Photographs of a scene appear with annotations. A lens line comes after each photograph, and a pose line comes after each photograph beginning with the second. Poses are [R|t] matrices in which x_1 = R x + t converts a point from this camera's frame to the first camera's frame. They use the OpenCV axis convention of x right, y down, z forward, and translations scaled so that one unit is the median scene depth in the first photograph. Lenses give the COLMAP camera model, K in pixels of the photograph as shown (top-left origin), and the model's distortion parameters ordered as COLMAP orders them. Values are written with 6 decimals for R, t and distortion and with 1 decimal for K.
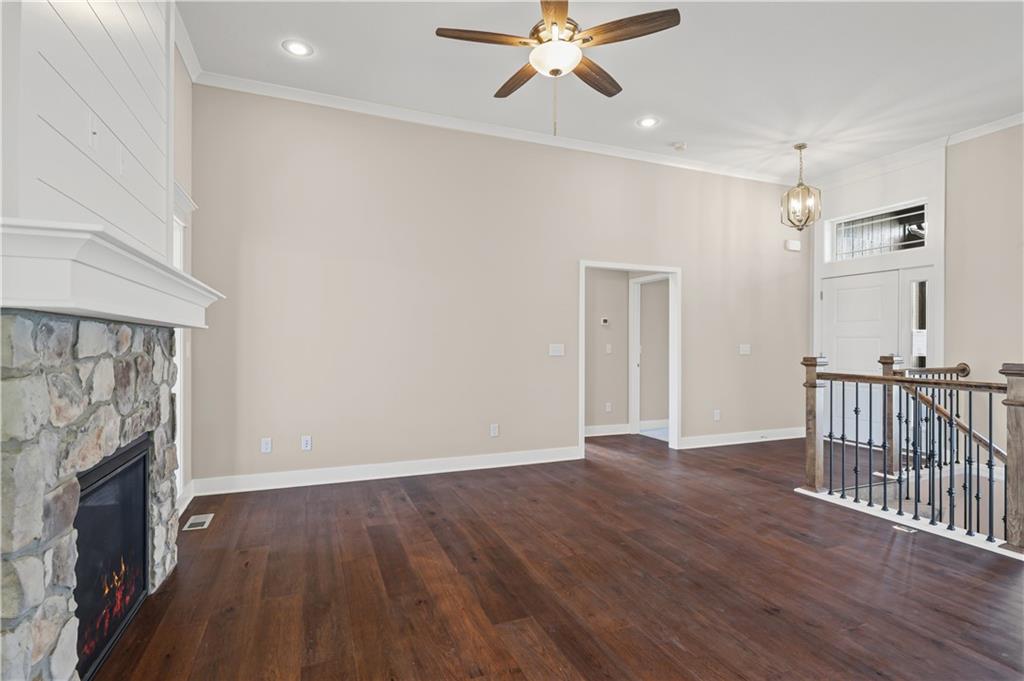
lens RADIAL K [[500.7, 0, 513.6], [0, 500.7, 332.0], [0, 0, 1]] dist [-0.003123, 0.000097]
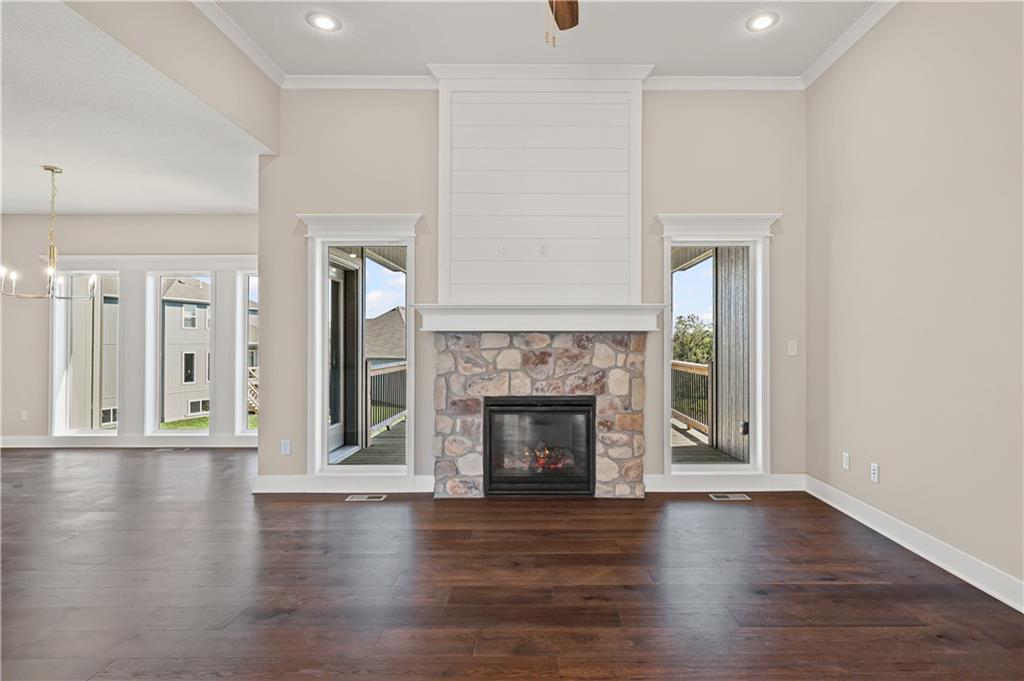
lens RADIAL K [[500.7, 0, 537.7], [0, 500.7, 334.9], [0, 0, 1]] dist [-0.003123, 0.000097]
pose [[-0.369029, -0.014892, -0.929299, 0.522146], [0.024296, 0.999375, -0.025663, 0.020613], [0.929100, -0.032048, -0.368437, 0.873688]]
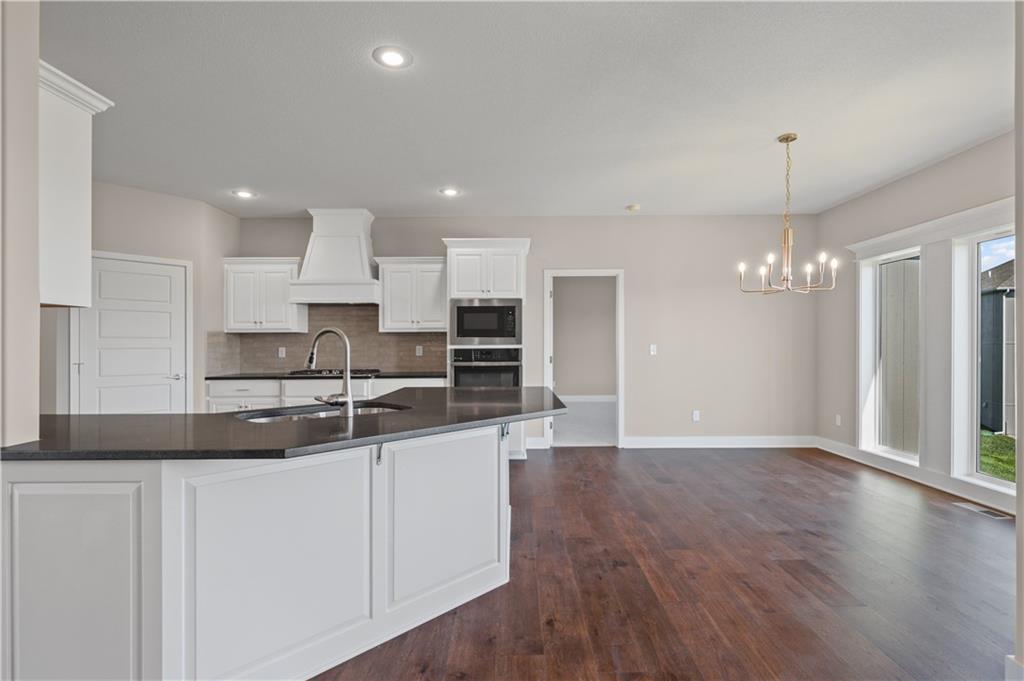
lens RADIAL K [[500.7, 0, 521.2], [0, 500.7, 343.6], [0, 0, 1]] dist [-0.003123, 0.000097]
pose [[-0.932381, 0.004884, 0.361445, 0.016318], [-0.005273, 0.999619, -0.027110, 0.012054], [-0.361439, -0.027183, -0.931999, 0.520779]]
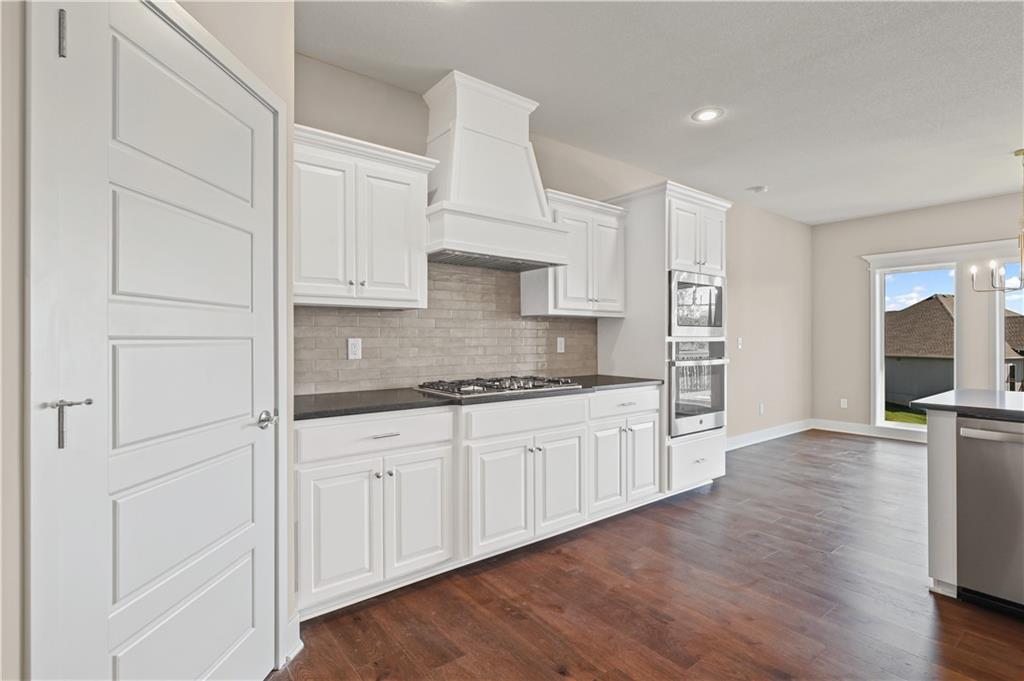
lens RADIAL K [[500.7, 0, 522.9], [0, 500.7, 337.3], [0, 0, 1]] dist [-0.003123, 0.000097]
pose [[-0.955673, -0.002638, -0.294419, 1.168655], [0.005776, 0.999599, -0.027707, 0.006351], [0.294374, -0.028179, -0.955275, 0.158508]]
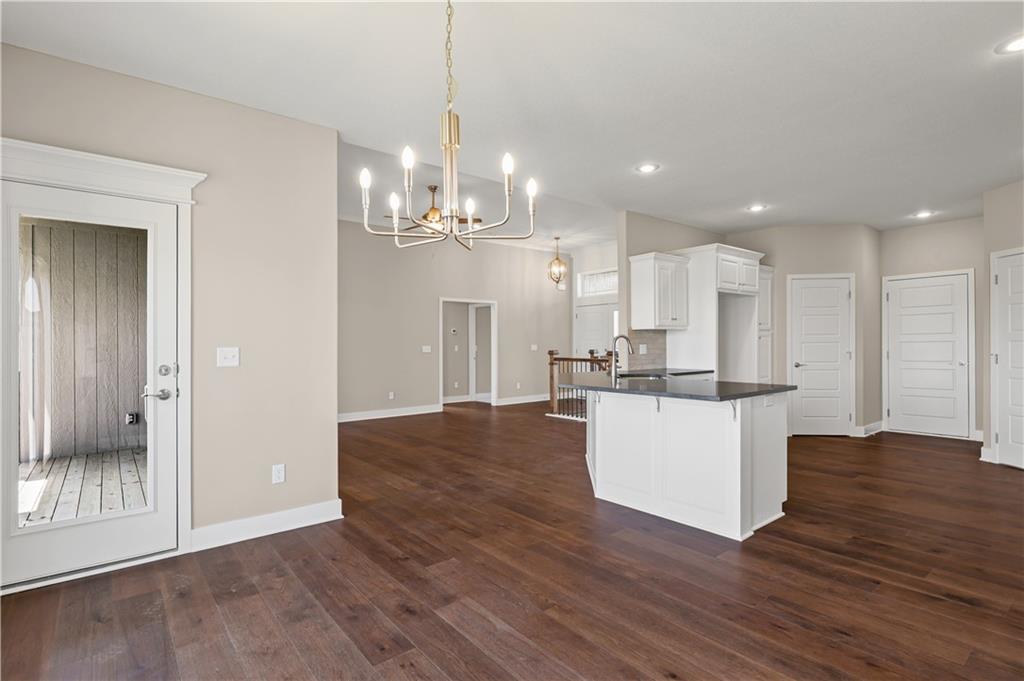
lens RADIAL K [[500.7, 0, 508.6], [0, 500.7, 341.7], [0, 0, 1]] dist [-0.003123, 0.000097]
pose [[0.957653, -0.011328, 0.287701, -0.182551], [0.006111, 0.999800, 0.019024, -0.028493], [-0.287859, -0.016460, 0.957531, -0.963619]]
